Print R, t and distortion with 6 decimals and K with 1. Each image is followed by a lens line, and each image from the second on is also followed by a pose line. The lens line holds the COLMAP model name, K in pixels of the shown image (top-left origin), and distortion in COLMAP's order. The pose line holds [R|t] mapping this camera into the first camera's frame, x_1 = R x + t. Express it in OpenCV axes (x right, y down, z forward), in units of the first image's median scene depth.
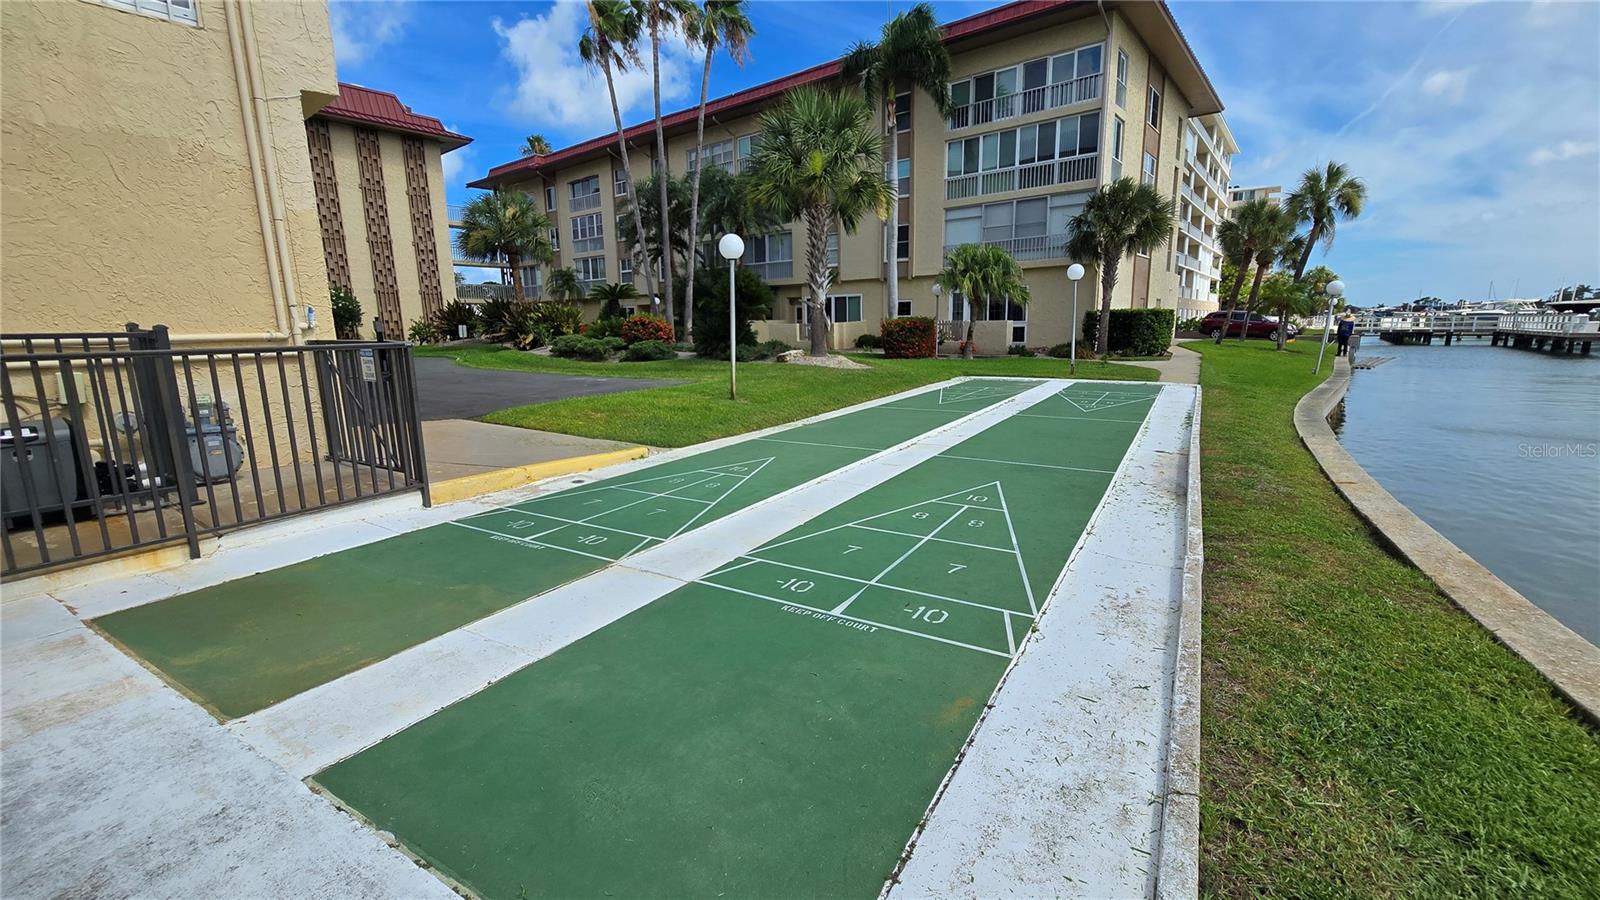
lens RADIAL K [[640.6, 0, 800.0], [0, 640.6, 450.0], [0, 0, 1]] dist [-0.000685, 0.000245]
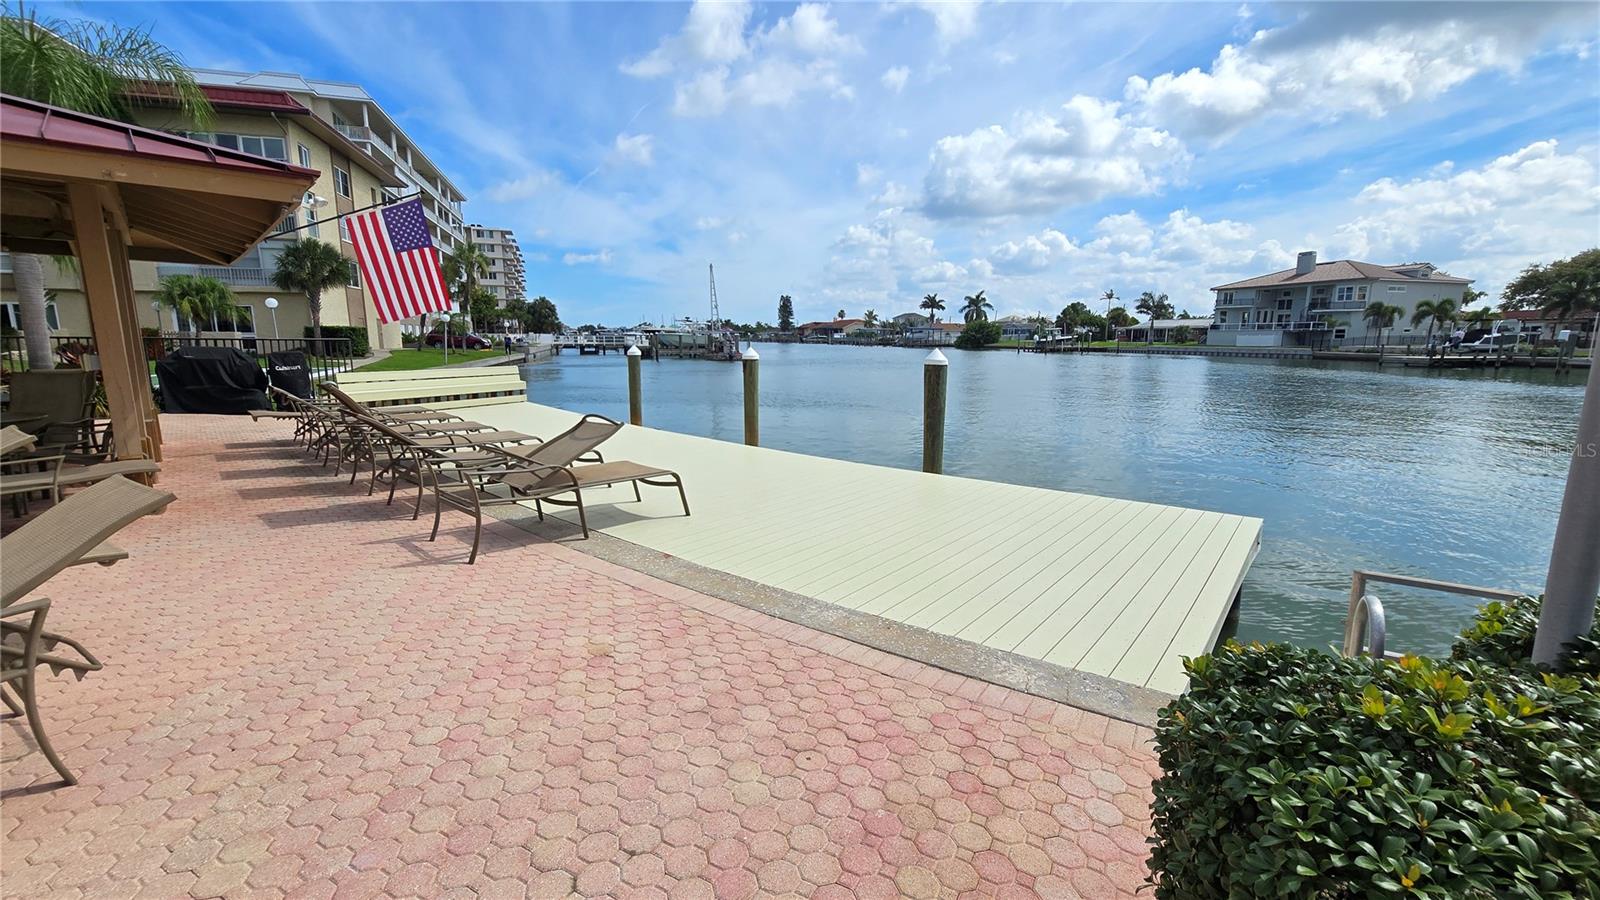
lens RADIAL K [[665.5, 0, 800.0], [0, 665.5, 450.0], [0, 0, 1]] dist [0.001142, 0.000252]
pose [[0.571455, -0.120224, 0.811779, -0.123939], [0.142740, 0.988693, 0.045943, 0.115153], [-0.808124, 0.089619, 0.582155, -0.588451]]
